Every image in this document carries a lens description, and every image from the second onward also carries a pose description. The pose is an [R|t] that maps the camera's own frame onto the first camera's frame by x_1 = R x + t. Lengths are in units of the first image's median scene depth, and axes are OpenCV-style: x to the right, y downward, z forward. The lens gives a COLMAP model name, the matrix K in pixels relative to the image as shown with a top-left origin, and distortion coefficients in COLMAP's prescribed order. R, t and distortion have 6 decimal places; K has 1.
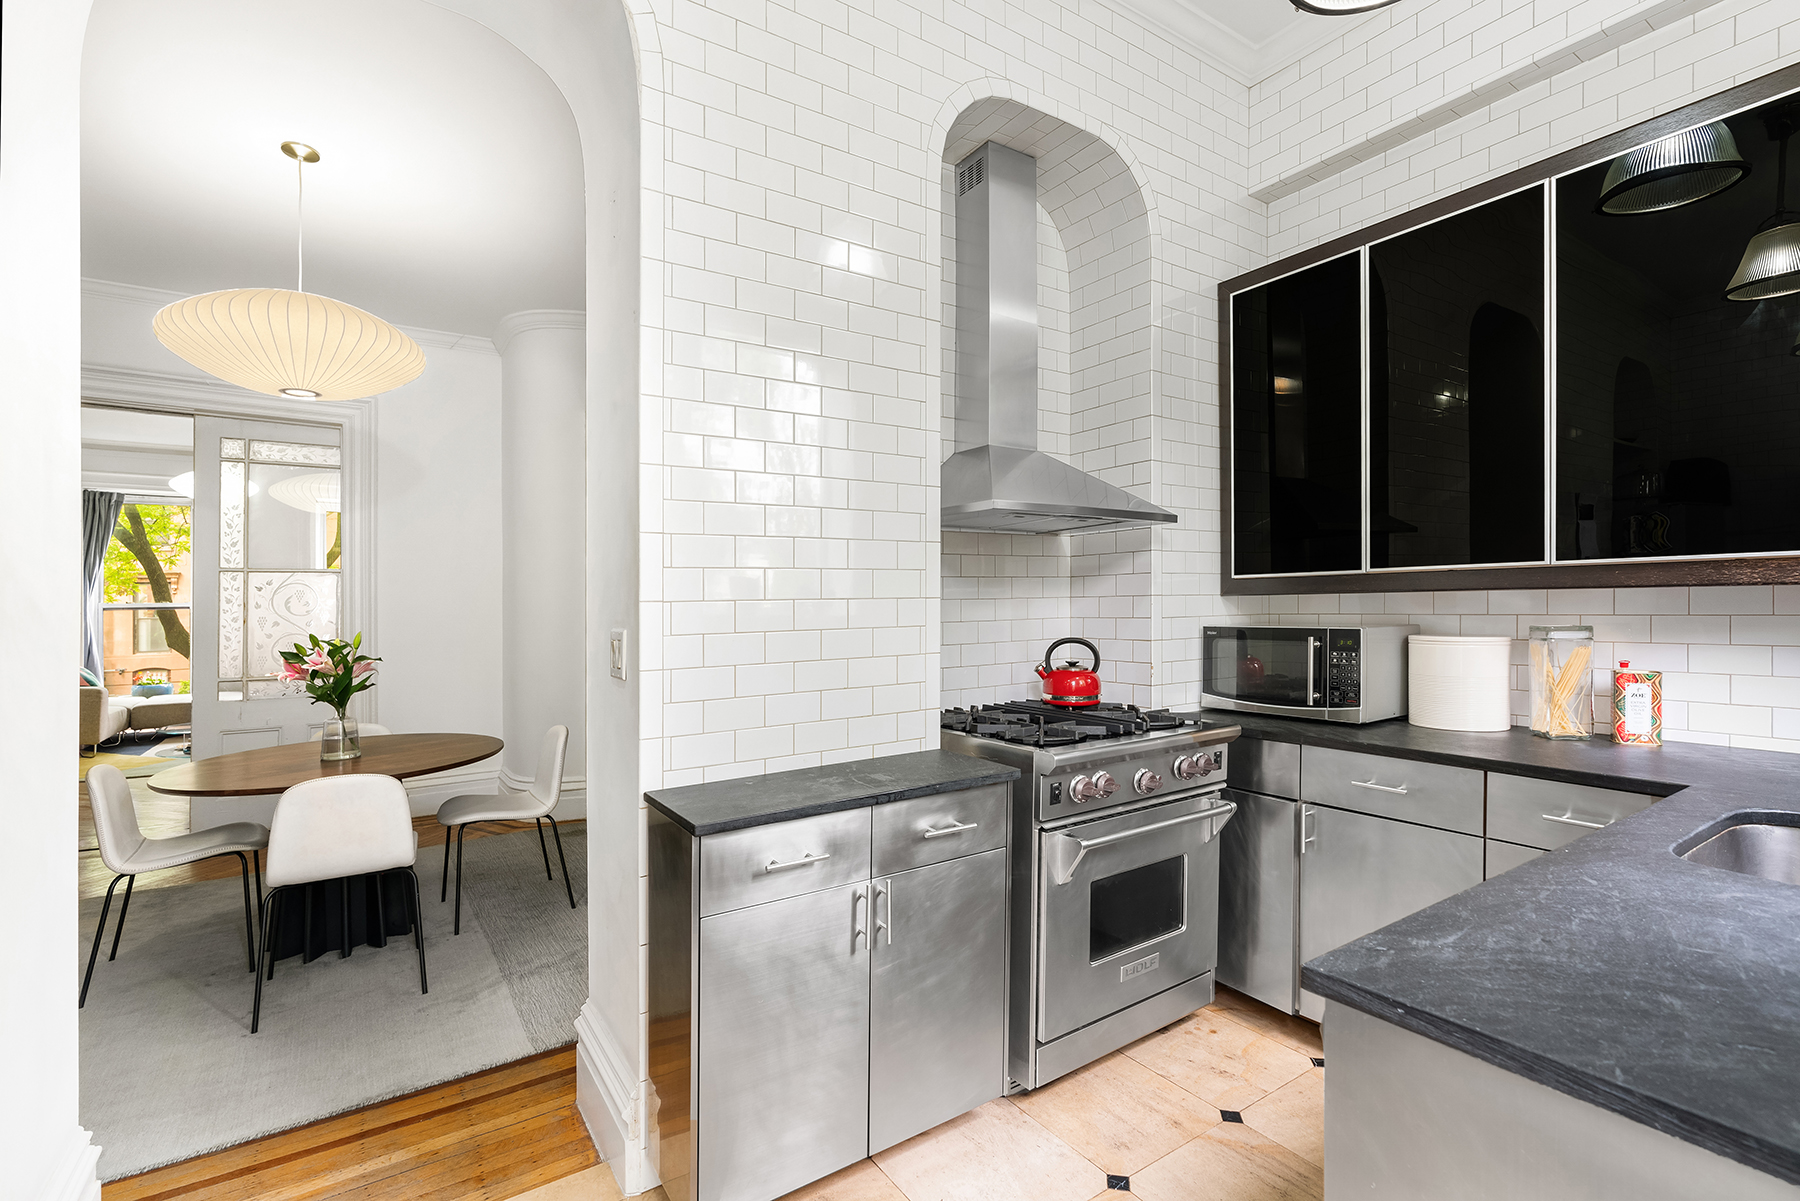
lens RADIAL K [[822.9, 0, 901.2], [0, 822.9, 604.0], [0, 0, 1]] dist [-0.003632, 0.000124]
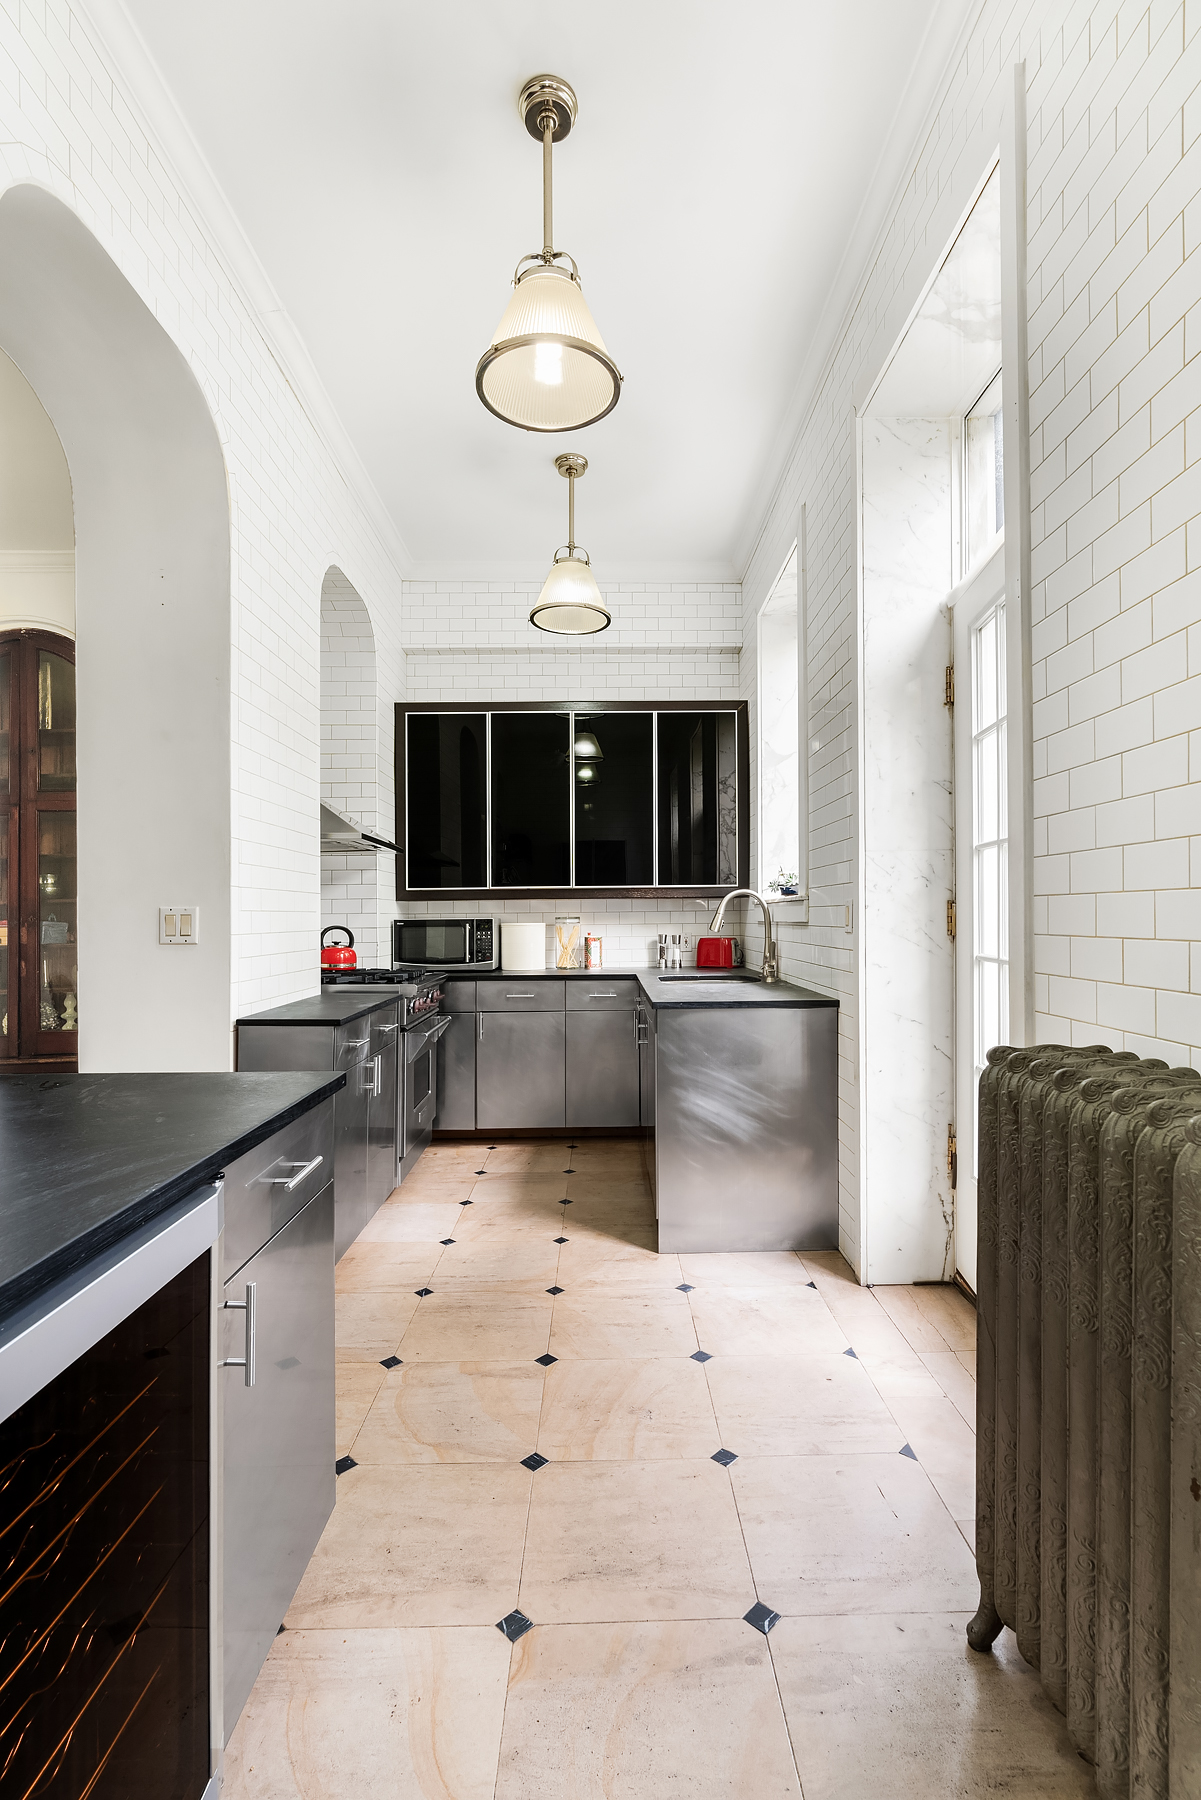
lens RADIAL K [[822.9, 0, 602.1], [0, 822.9, 905.6], [0, 0, 1]] dist [-0.003632, 0.000124]
pose [[0.549689, 0.023805, 0.835030, -0.838084], [-0.000236, 0.999598, -0.028341, 0.052057], [-0.835369, 0.015381, 0.549474, -0.227574]]
